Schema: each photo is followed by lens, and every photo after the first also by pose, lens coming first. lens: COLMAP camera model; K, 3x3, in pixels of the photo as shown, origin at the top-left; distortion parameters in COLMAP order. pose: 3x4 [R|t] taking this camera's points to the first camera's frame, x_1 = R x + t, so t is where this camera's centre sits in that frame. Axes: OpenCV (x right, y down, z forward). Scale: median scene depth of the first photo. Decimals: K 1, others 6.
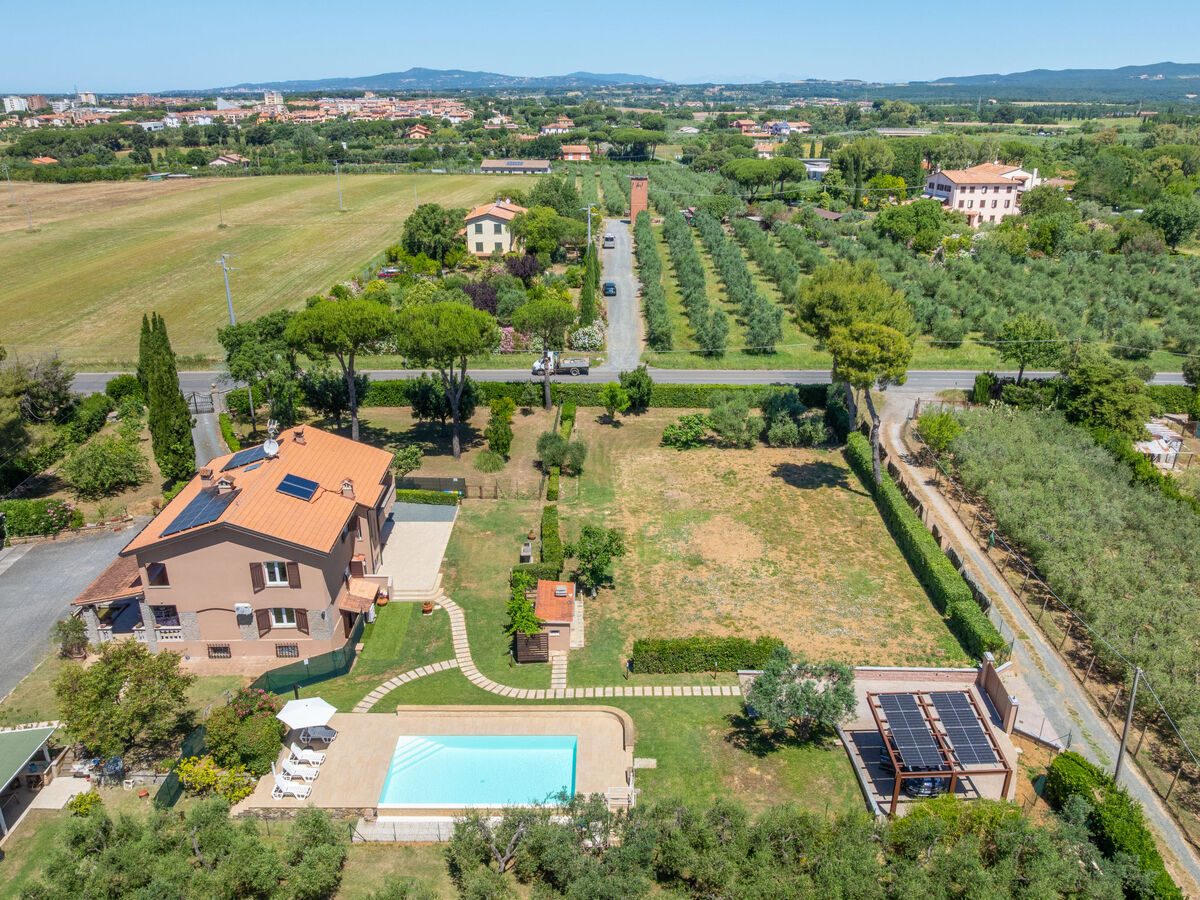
lens RADIAL K [[949.4, 0, 631.9], [0, 949.4, 508.2], [0, 0, 1]] dist [-0.034084, -0.011823]
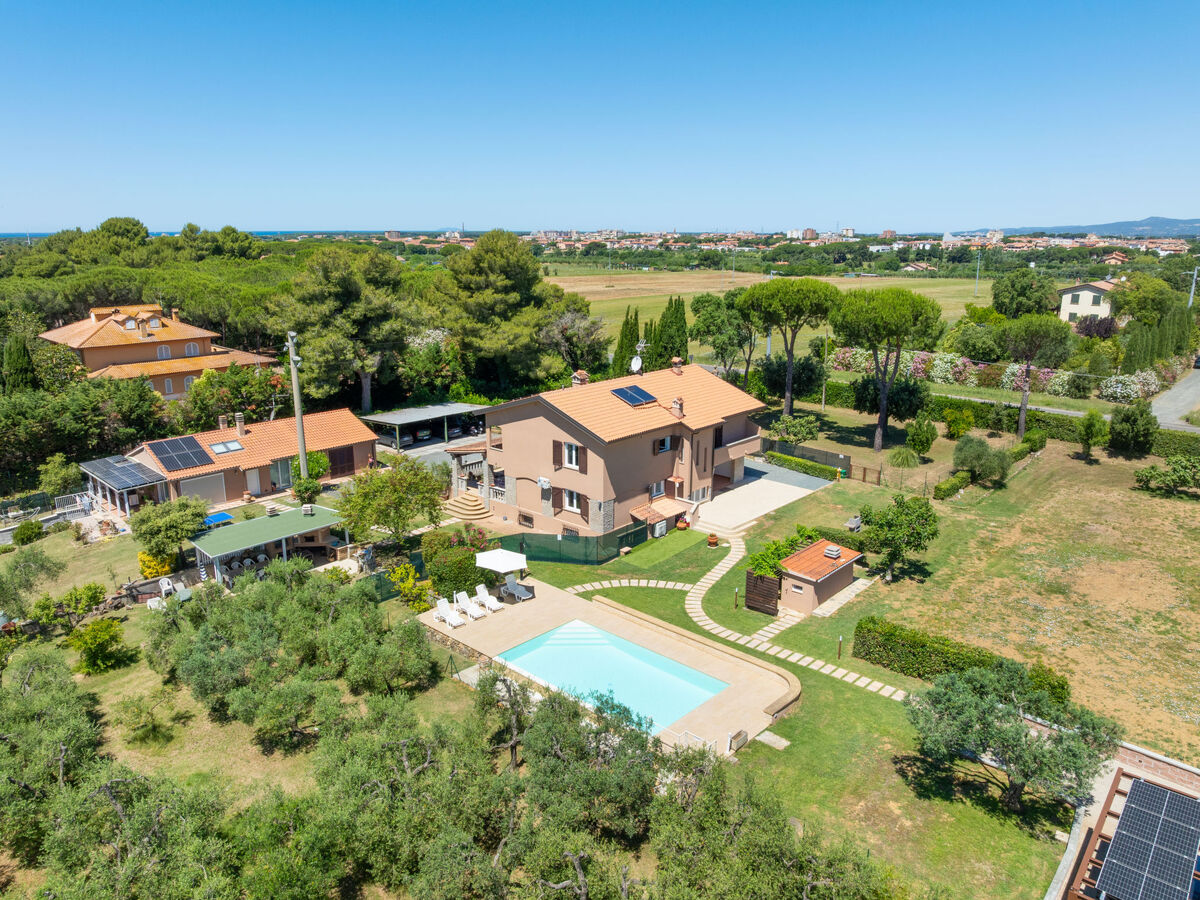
lens RADIAL K [[851.2, 0, 615.0], [0, 851.2, 443.4], [0, 0, 1]] dist [-0.044007, 0.009870]
pose [[0.725151, 0.162013, -0.669259, 0.240843], [-0.276569, 0.958613, -0.067607, 0.087067], [0.630607, 0.234122, 0.739947, 0.258493]]
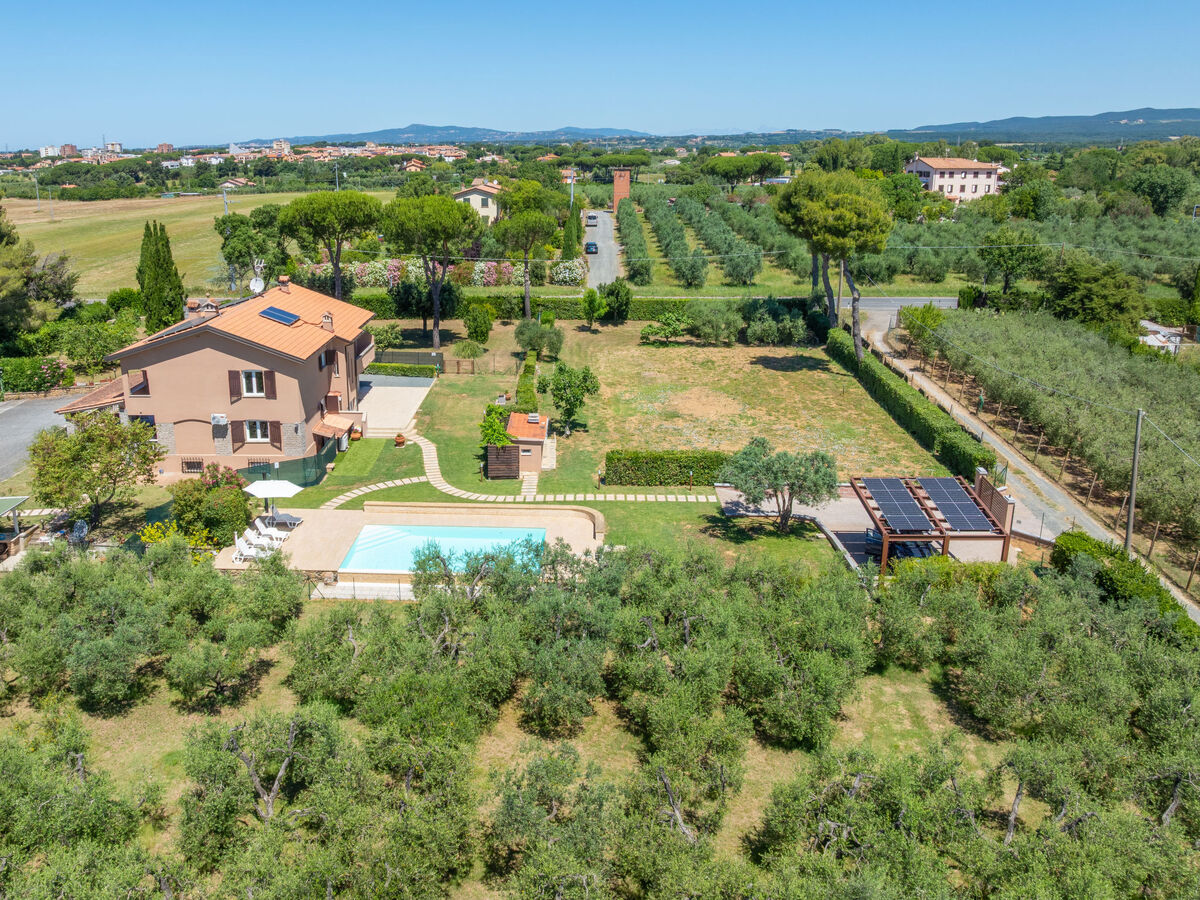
lens RADIAL K [[949.4, 0, 545.1], [0, 949.4, 404.4], [0, 0, 1]] dist [-0.034084, -0.011823]
pose [[0.997179, 0.005632, -0.074844, 0.009635], [-0.016495, 0.989245, -0.145332, 0.189696], [0.073220, 0.146156, 0.986548, 0.019981]]
